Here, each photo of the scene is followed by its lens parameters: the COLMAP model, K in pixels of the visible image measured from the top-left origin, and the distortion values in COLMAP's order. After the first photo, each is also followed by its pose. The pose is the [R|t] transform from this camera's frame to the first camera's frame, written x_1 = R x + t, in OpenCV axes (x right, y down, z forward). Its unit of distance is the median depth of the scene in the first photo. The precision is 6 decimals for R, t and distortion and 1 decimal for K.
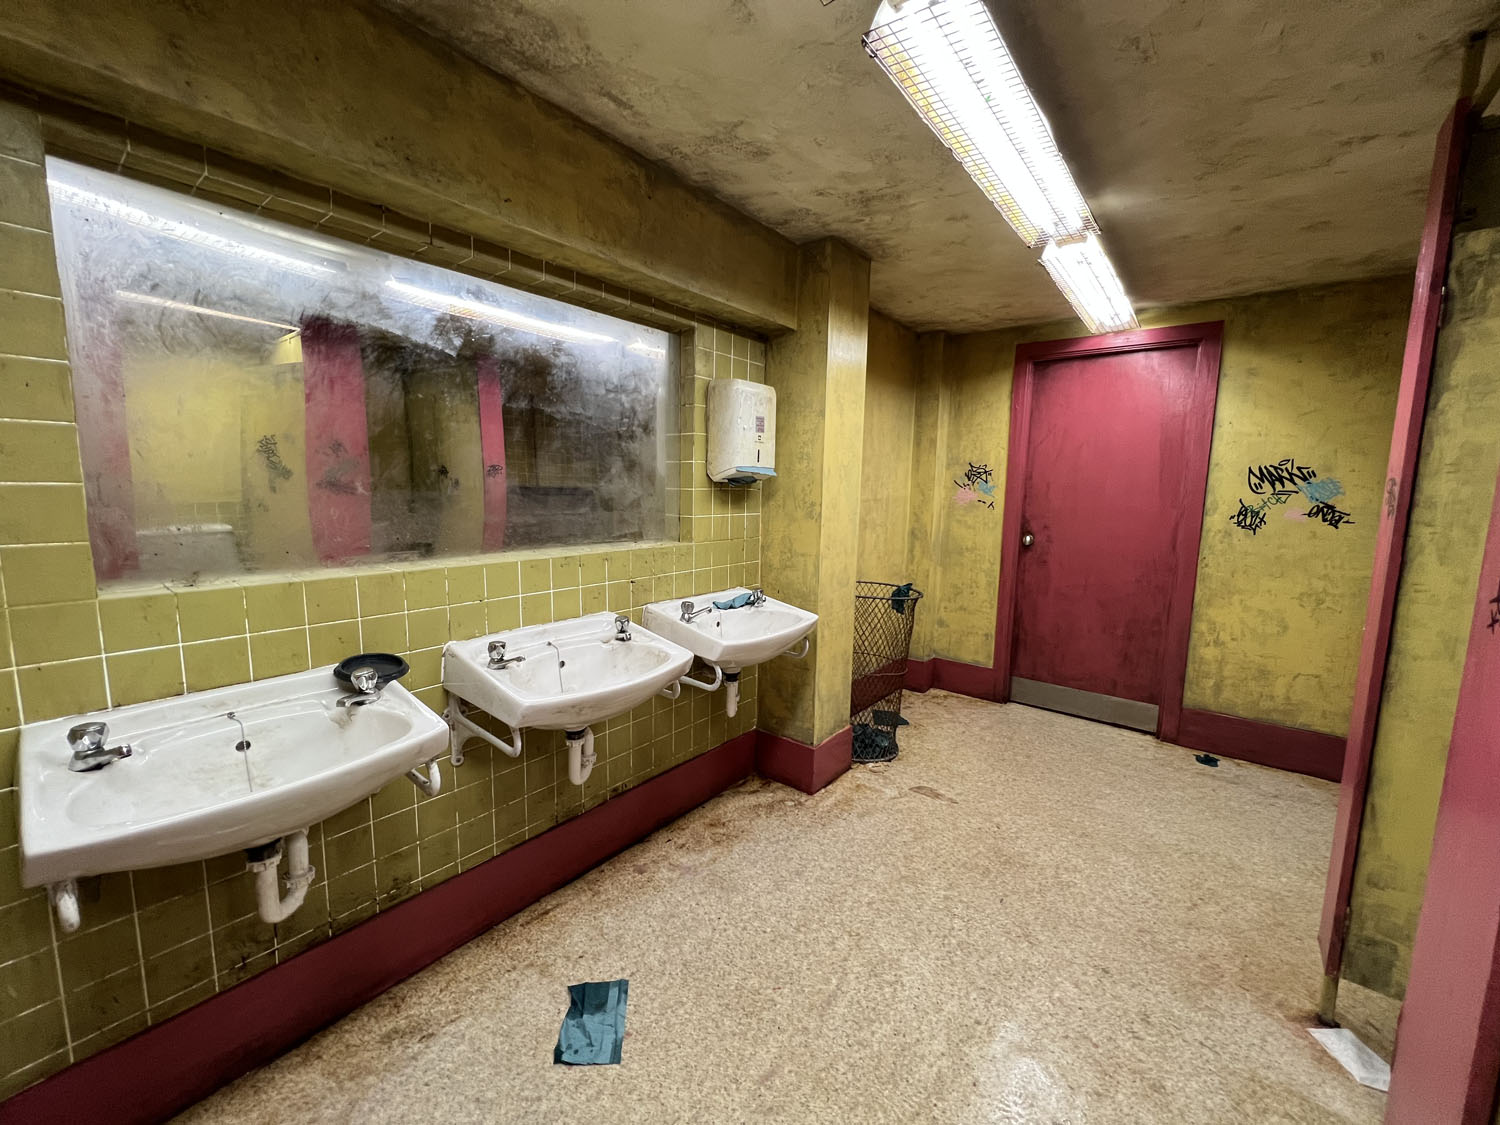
lens RADIAL K [[596.1, 0, 749.9], [0, 596.1, 560.0], [0, 0, 1]] dist [0.000448, -0.000074]
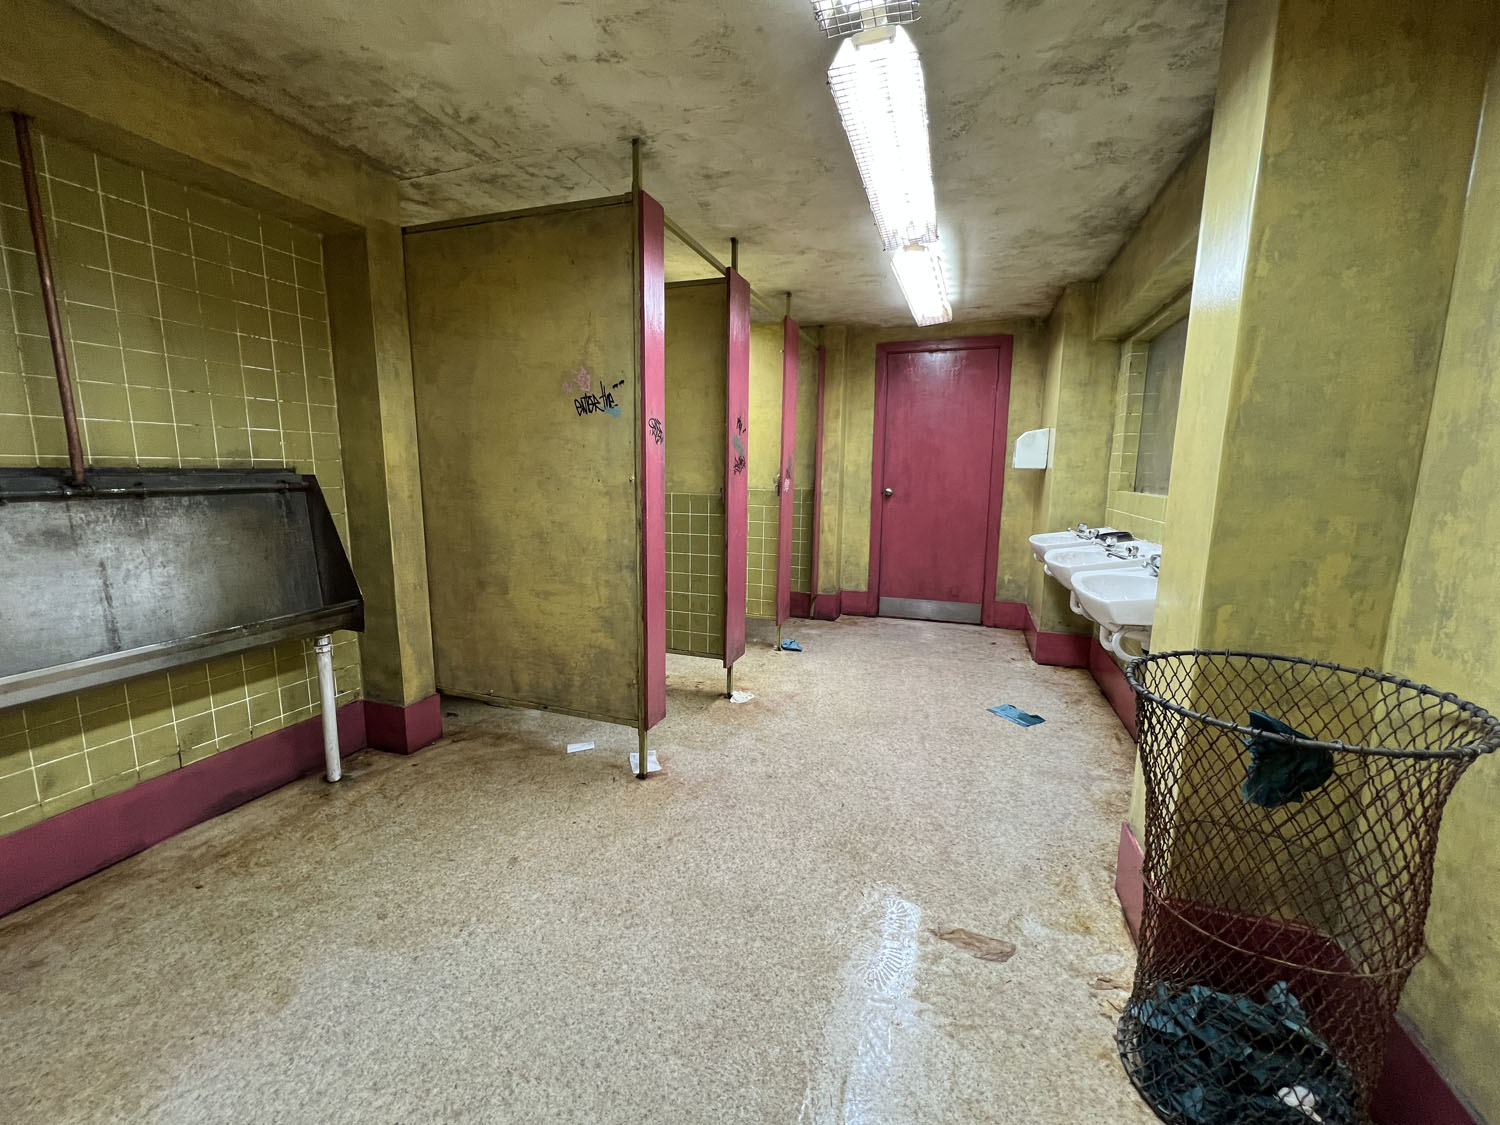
lens RADIAL K [[596.1, 0, 753.2], [0, 596.1, 560.5], [0, 0, 1]] dist [0.000448, -0.000074]
pose [[-0.941626, 0.017717, -0.336194, 1.153115], [-0.075680, 0.961917, 0.262657, -0.173557], [0.328044, 0.272768, -0.904425, 2.227570]]
